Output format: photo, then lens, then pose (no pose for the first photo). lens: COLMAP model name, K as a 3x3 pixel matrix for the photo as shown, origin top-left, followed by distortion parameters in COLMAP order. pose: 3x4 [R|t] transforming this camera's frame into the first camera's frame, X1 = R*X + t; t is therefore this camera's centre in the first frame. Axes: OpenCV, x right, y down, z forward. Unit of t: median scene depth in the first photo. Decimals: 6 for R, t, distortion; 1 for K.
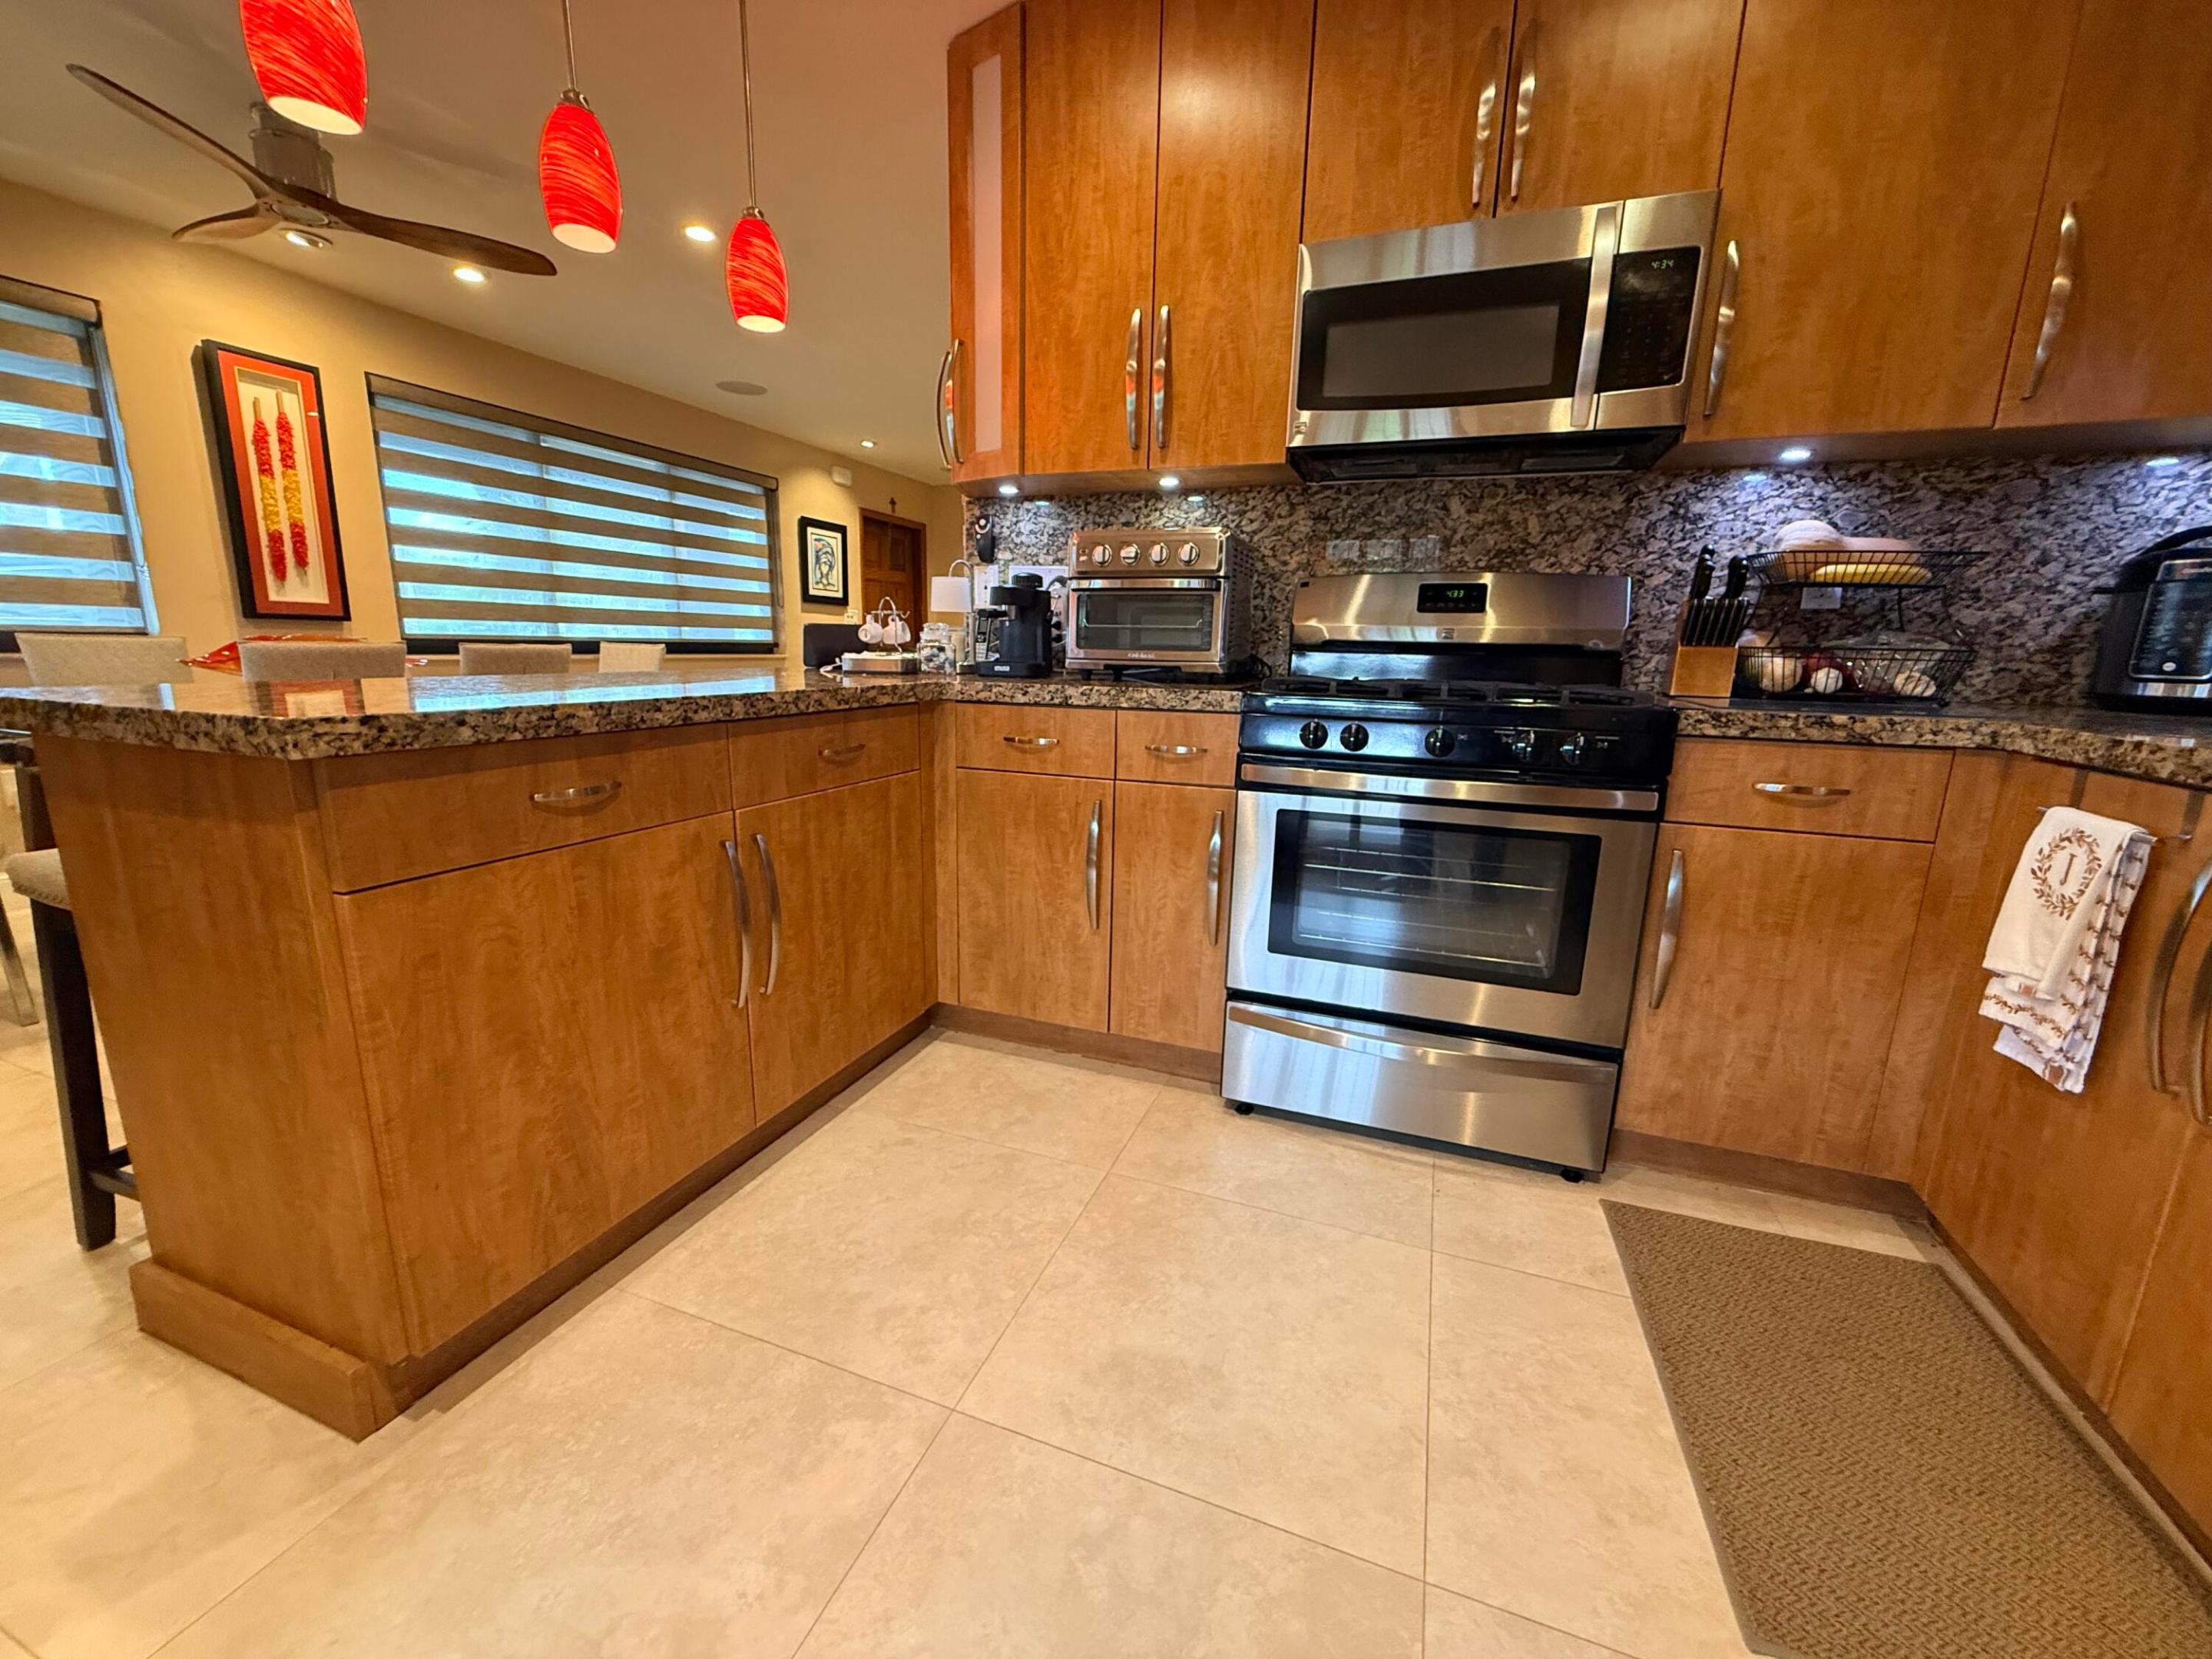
lens RADIAL K [[876.4, 0, 1099.2], [0, 876.4, 828.9], [0, 0, 1]] dist [-0.000558, -0.000119]
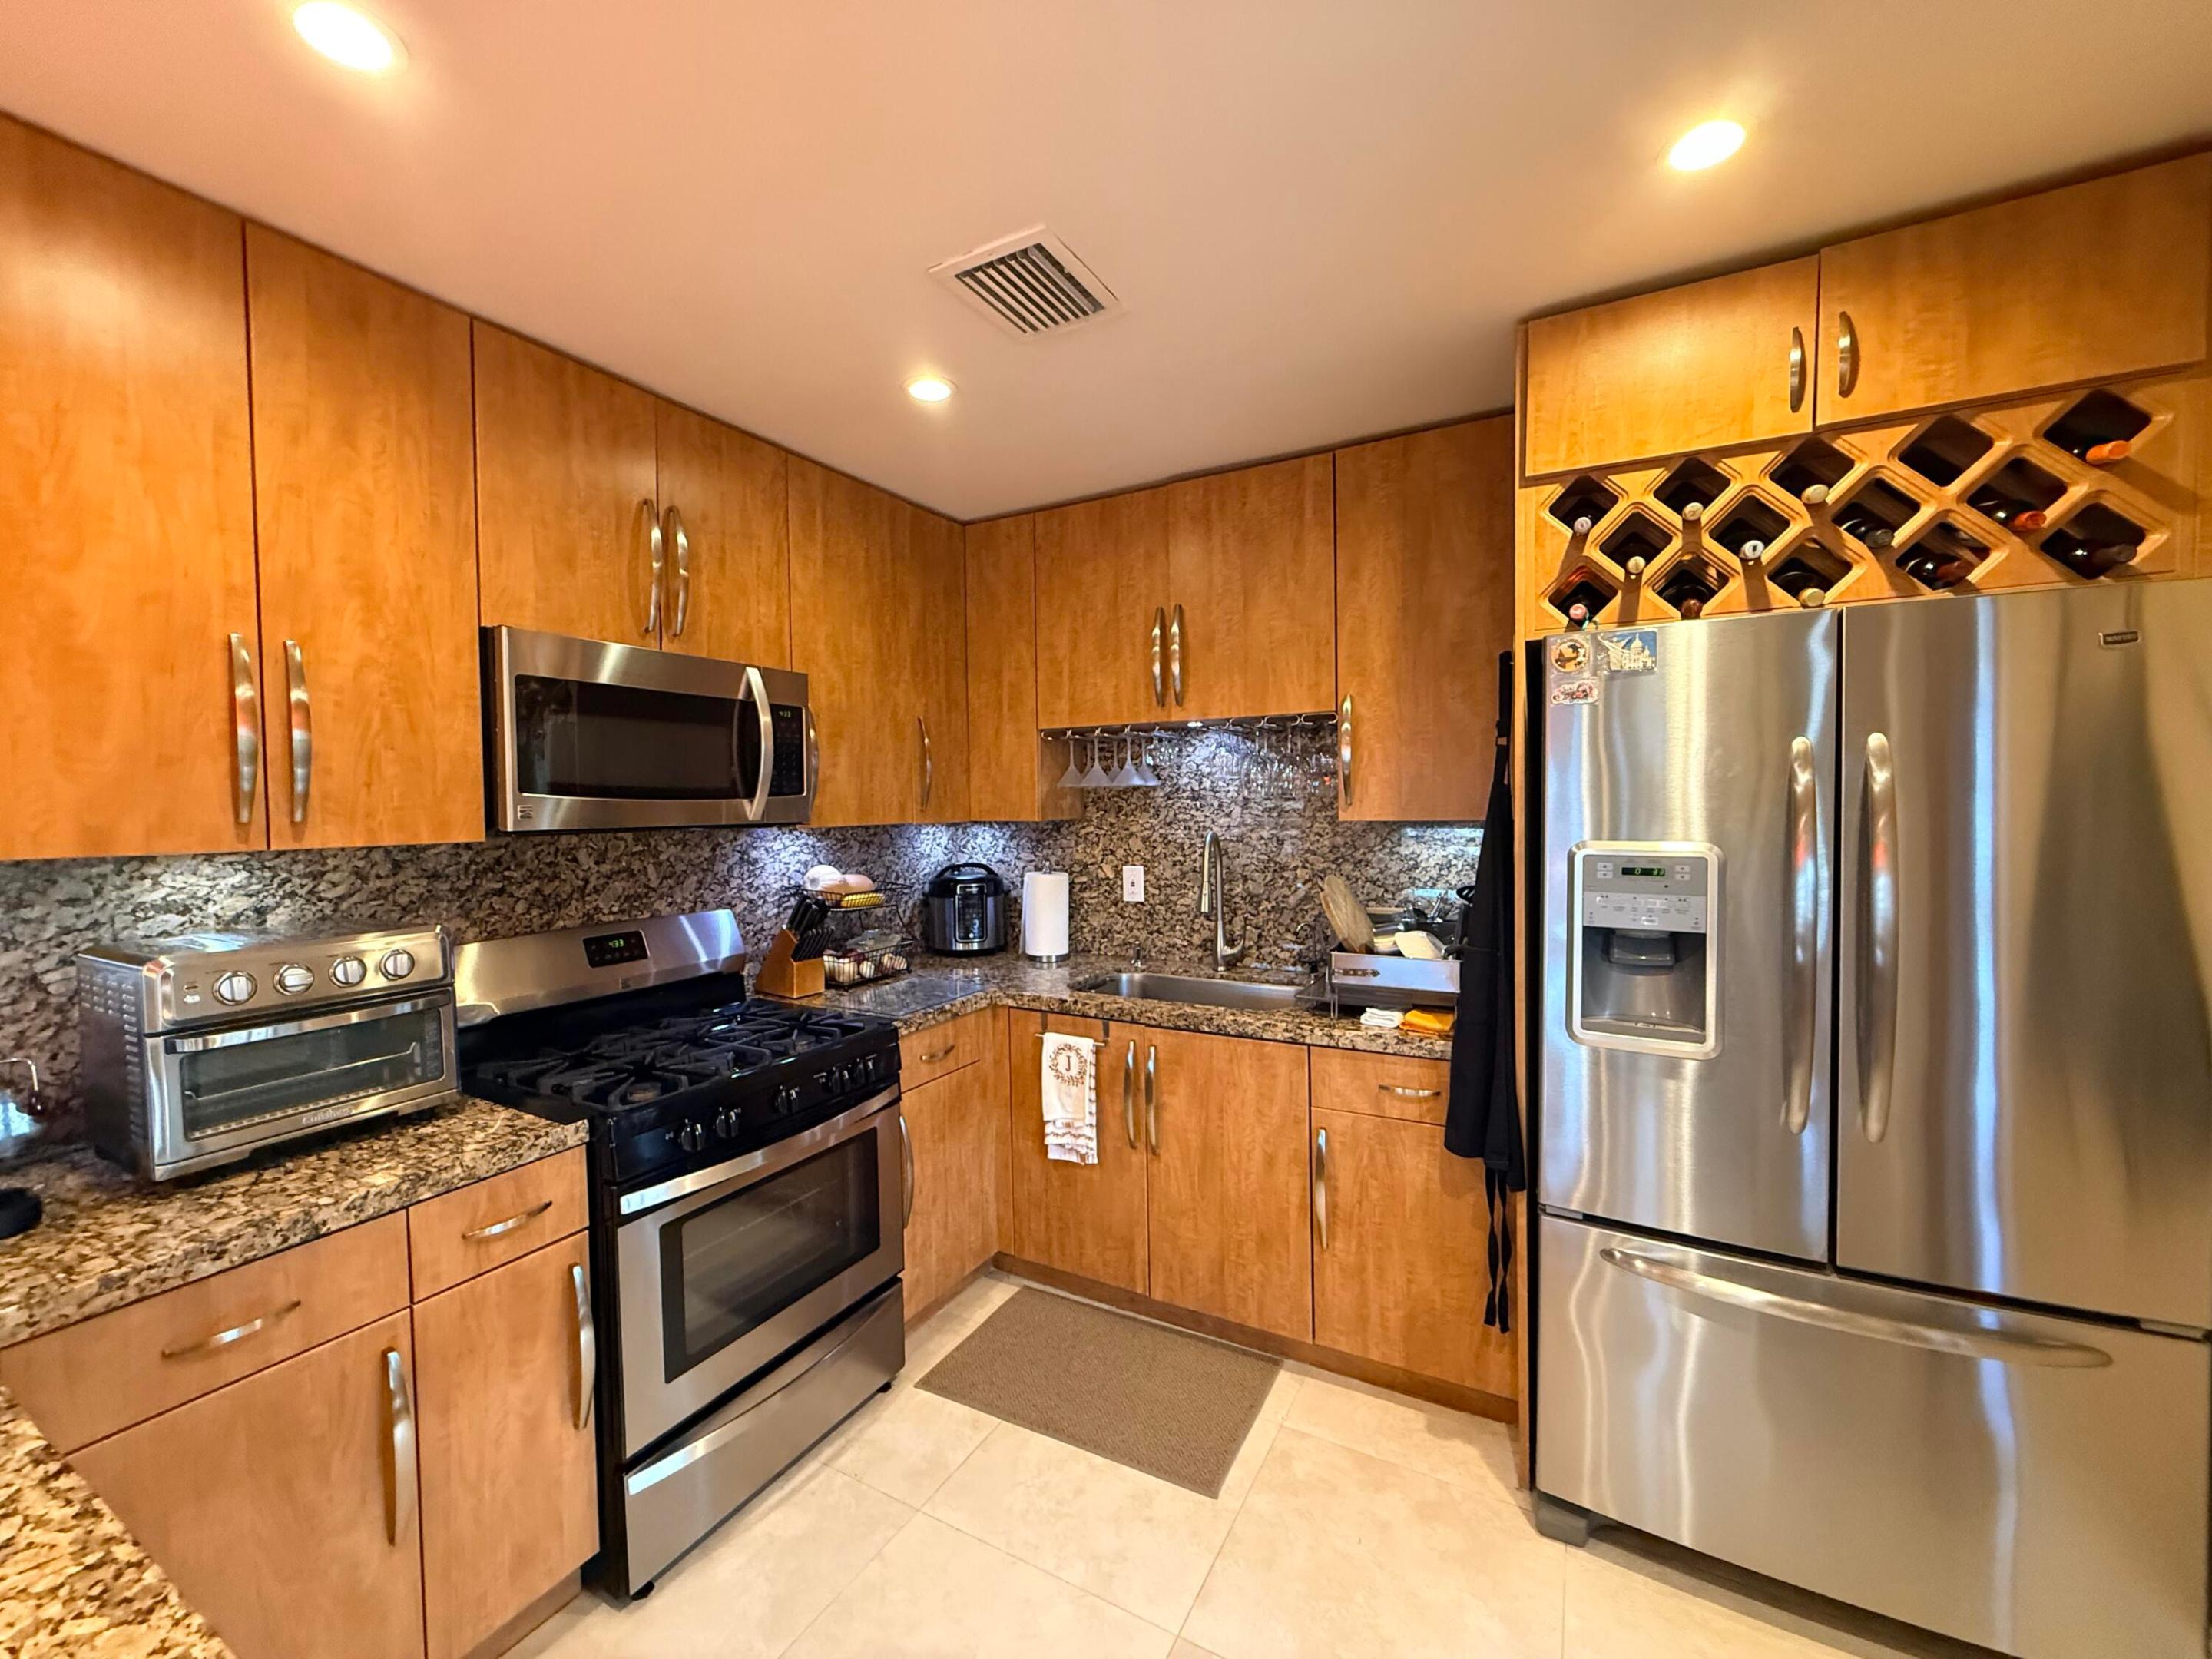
lens RADIAL K [[876.4, 0, 1096.0], [0, 876.4, 835.3], [0, 0, 1]] dist [-0.000558, -0.000119]
pose [[0.152259, -0.059298, 0.986560, -0.553378], [0.224929, 0.974084, 0.023834, -0.308144], [-0.962405, 0.218277, 0.161651, 0.274705]]
